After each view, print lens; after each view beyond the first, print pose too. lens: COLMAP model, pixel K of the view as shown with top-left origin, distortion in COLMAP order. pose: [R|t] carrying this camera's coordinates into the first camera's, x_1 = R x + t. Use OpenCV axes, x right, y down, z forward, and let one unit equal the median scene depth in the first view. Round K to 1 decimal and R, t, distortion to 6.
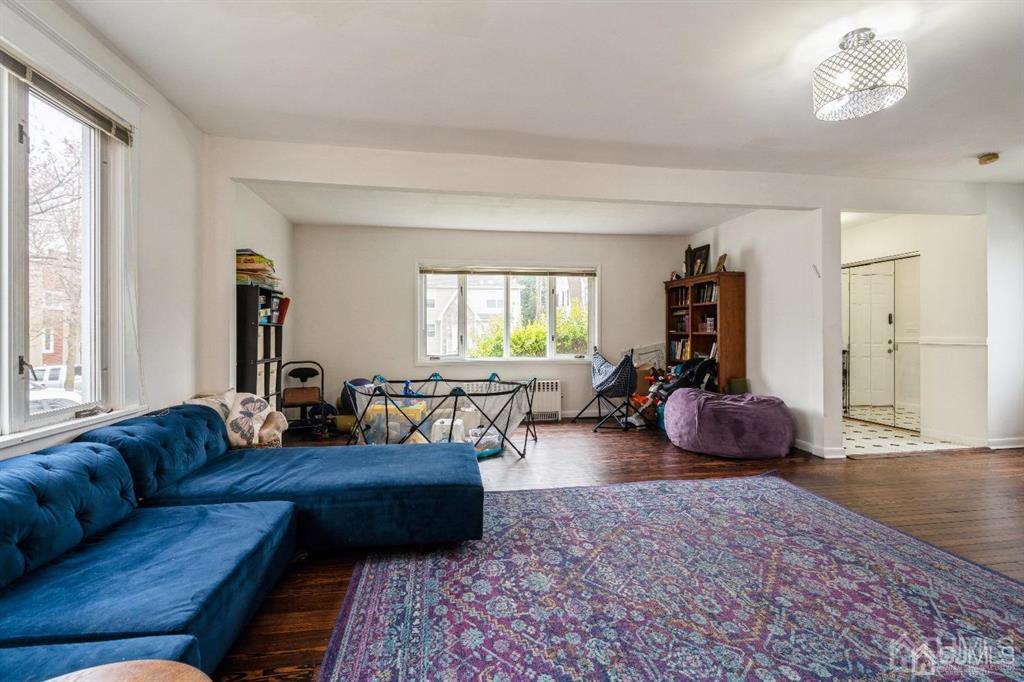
lens RADIAL K [[463.4, 0, 498.7], [0, 463.4, 329.2], [0, 0, 1]] dist [-0.007262, 0.002295]
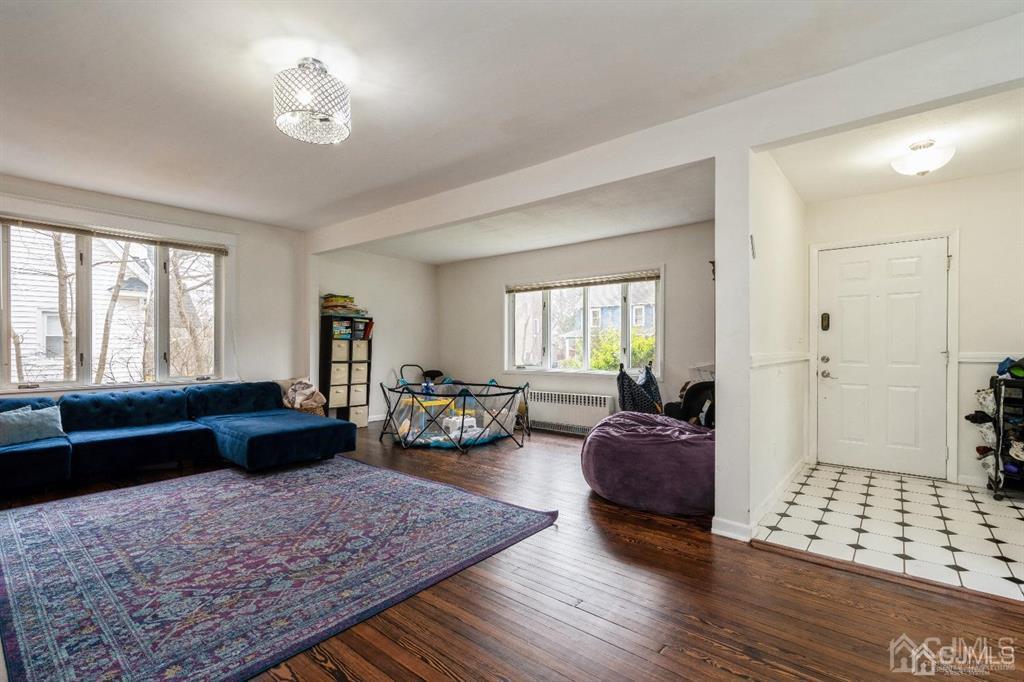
lens RADIAL K [[463.4, 0, 510.5], [0, 463.4, 347.7], [0, 0, 1]] dist [-0.007262, 0.002295]
pose [[0.669639, 0.007635, -0.742648, 1.344432], [0.003032, 0.999911, 0.013013, 0.001863], [0.742681, -0.010966, 0.669556, 0.443157]]
